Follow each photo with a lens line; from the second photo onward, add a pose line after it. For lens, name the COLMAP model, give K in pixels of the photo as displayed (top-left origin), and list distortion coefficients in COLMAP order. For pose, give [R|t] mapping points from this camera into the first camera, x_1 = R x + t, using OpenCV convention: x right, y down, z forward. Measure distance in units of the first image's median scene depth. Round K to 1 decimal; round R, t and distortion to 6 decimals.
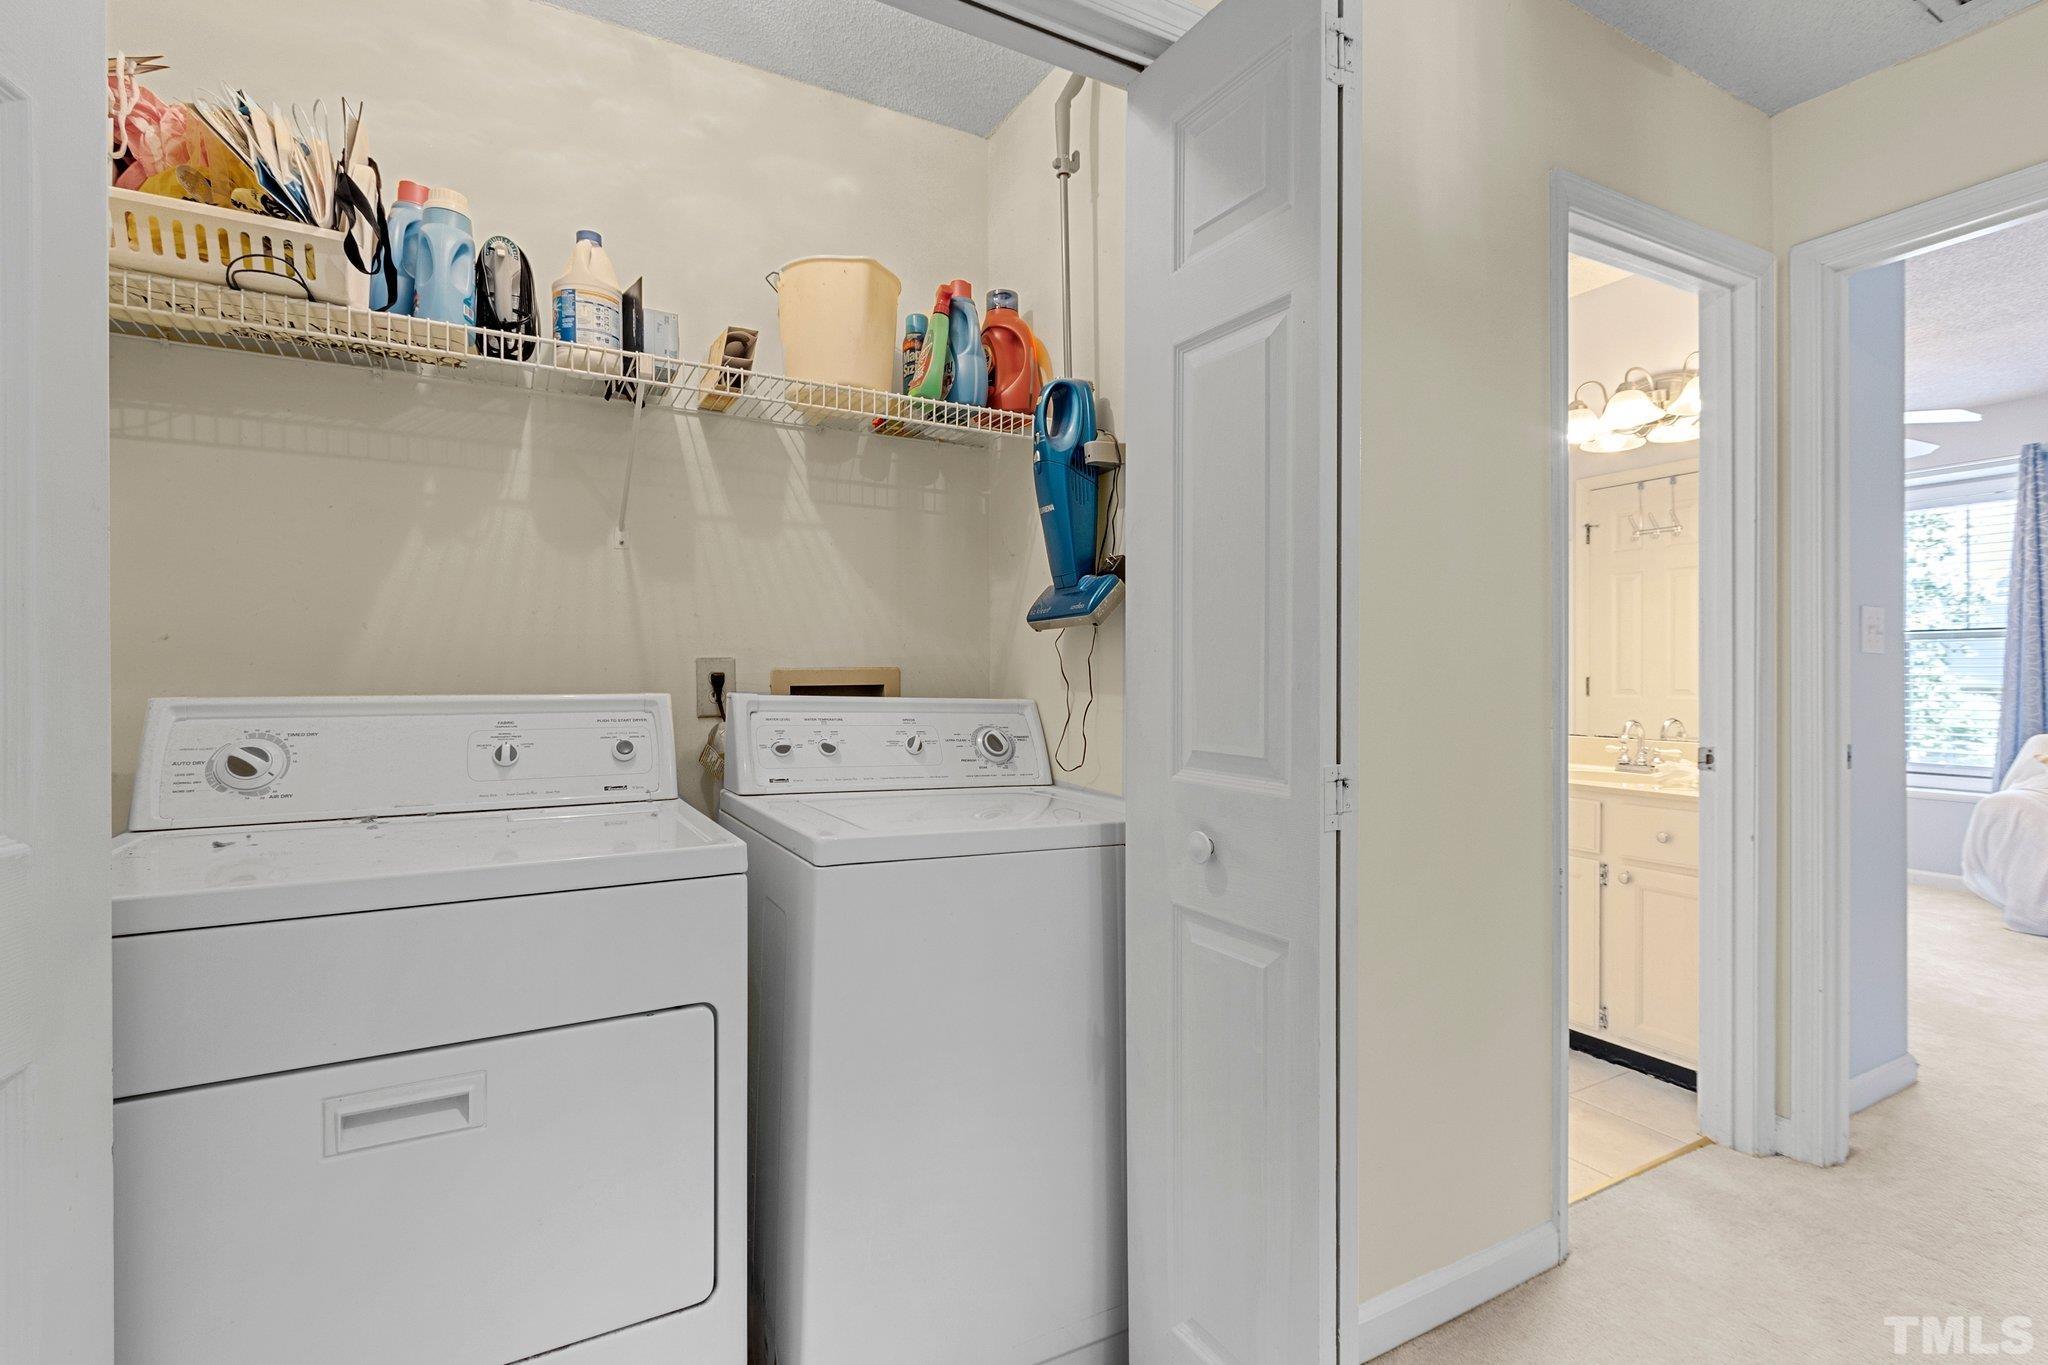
lens RADIAL K [[956.2, 0, 1023.2], [0, 956.2, 652.4], [0, 0, 1]] dist [0.000085, -0.000269]
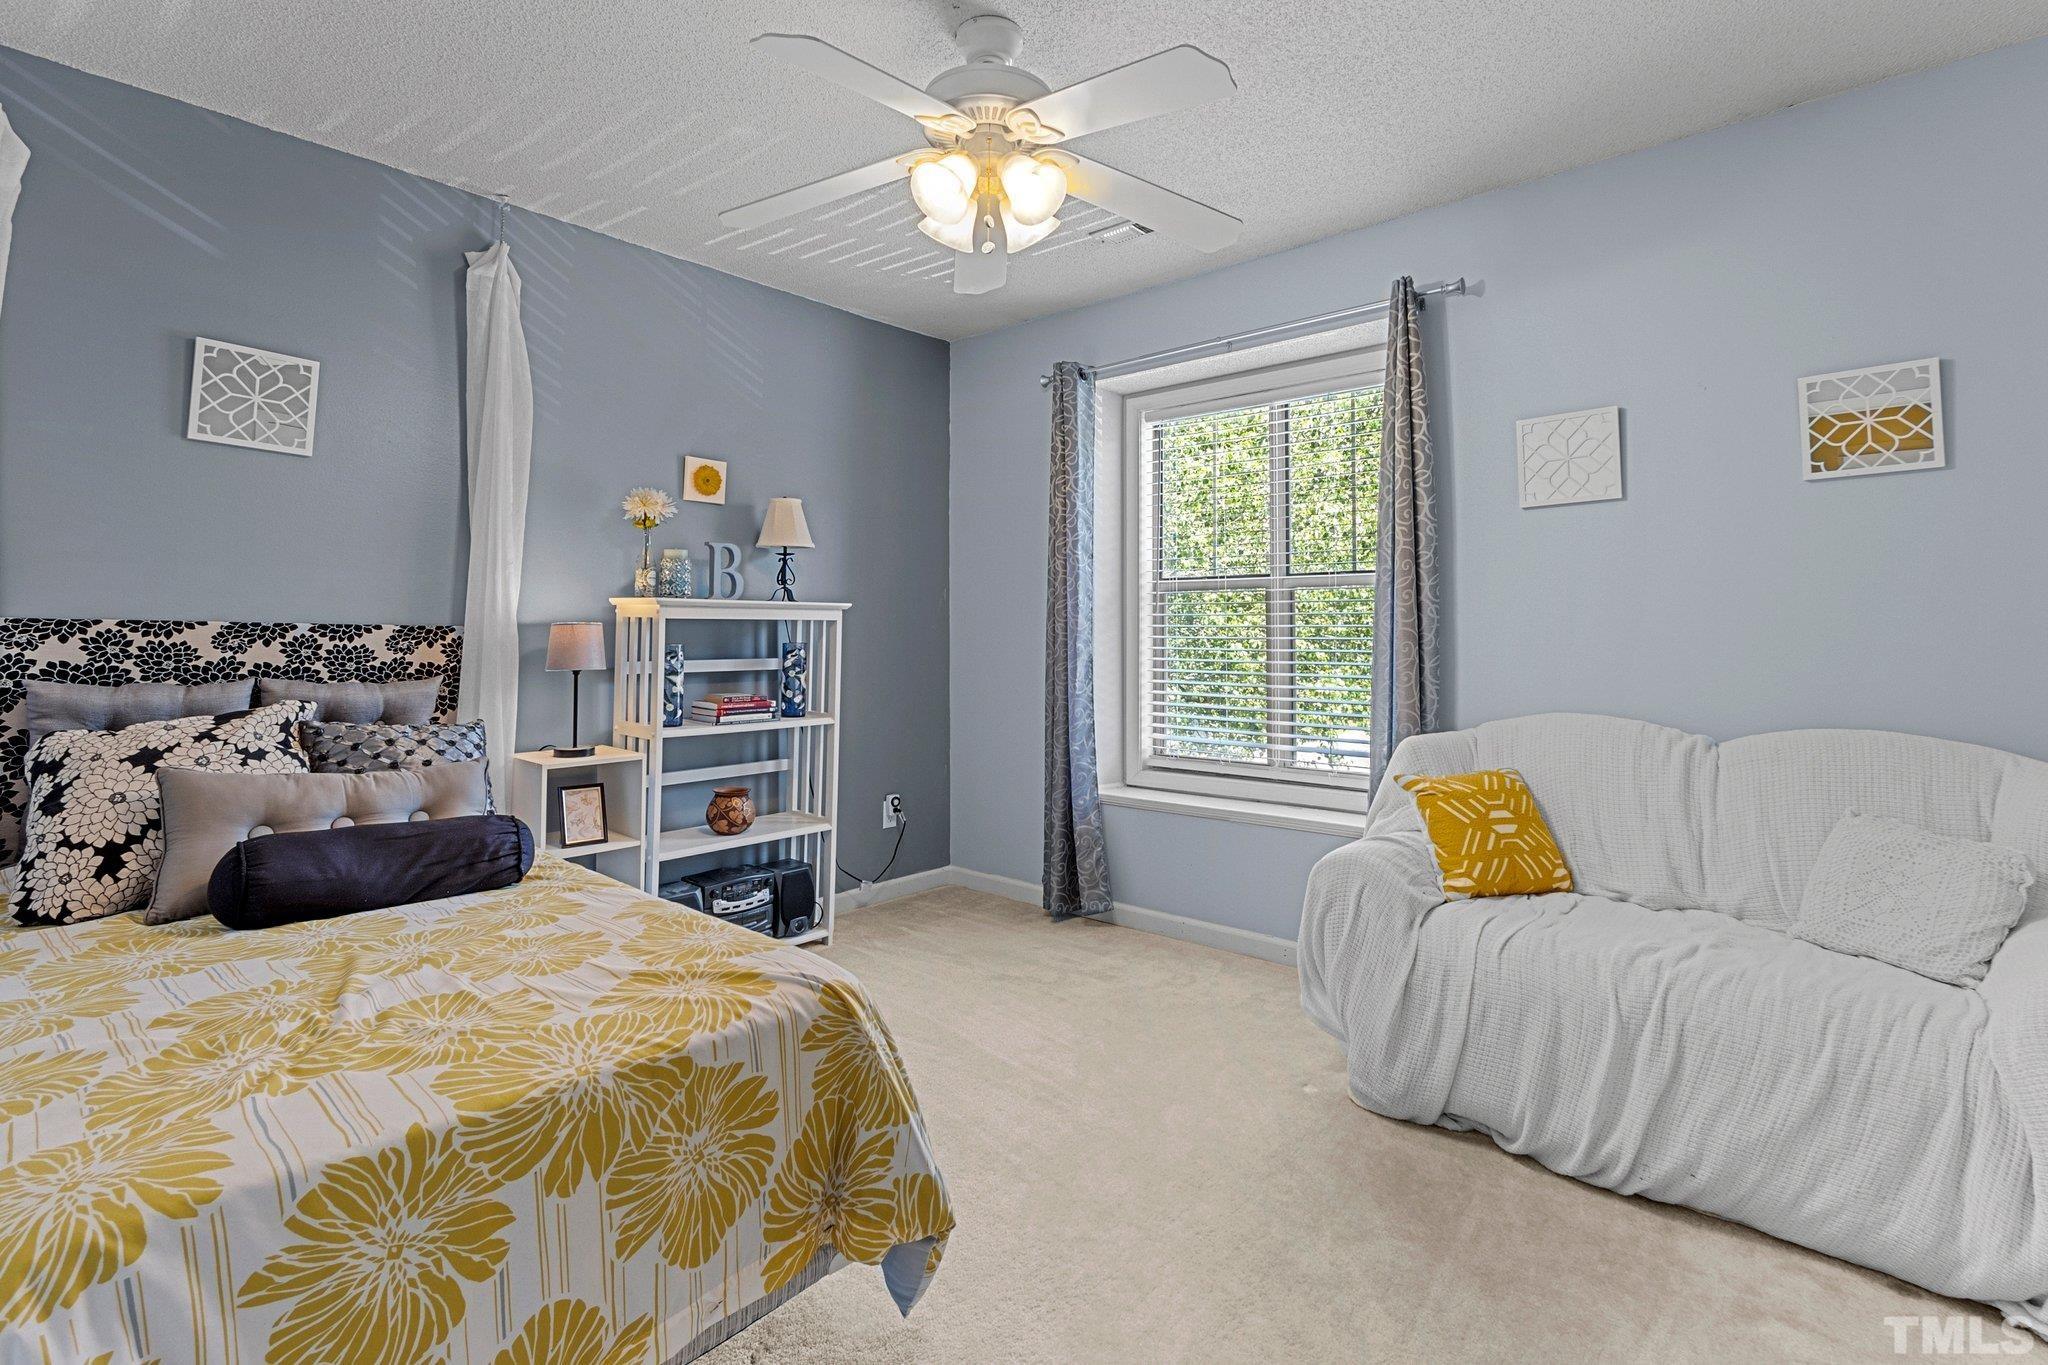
lens RADIAL K [[956.2, 0, 1023.2], [0, 956.2, 652.4], [0, 0, 1]] dist [0.000085, -0.000269]
pose [[0.939668, -0.029891, 0.340779, 0.619486], [0.025325, 0.999520, 0.017840, 0.015652], [-0.341149, -0.008133, 0.939974, 0.505128]]
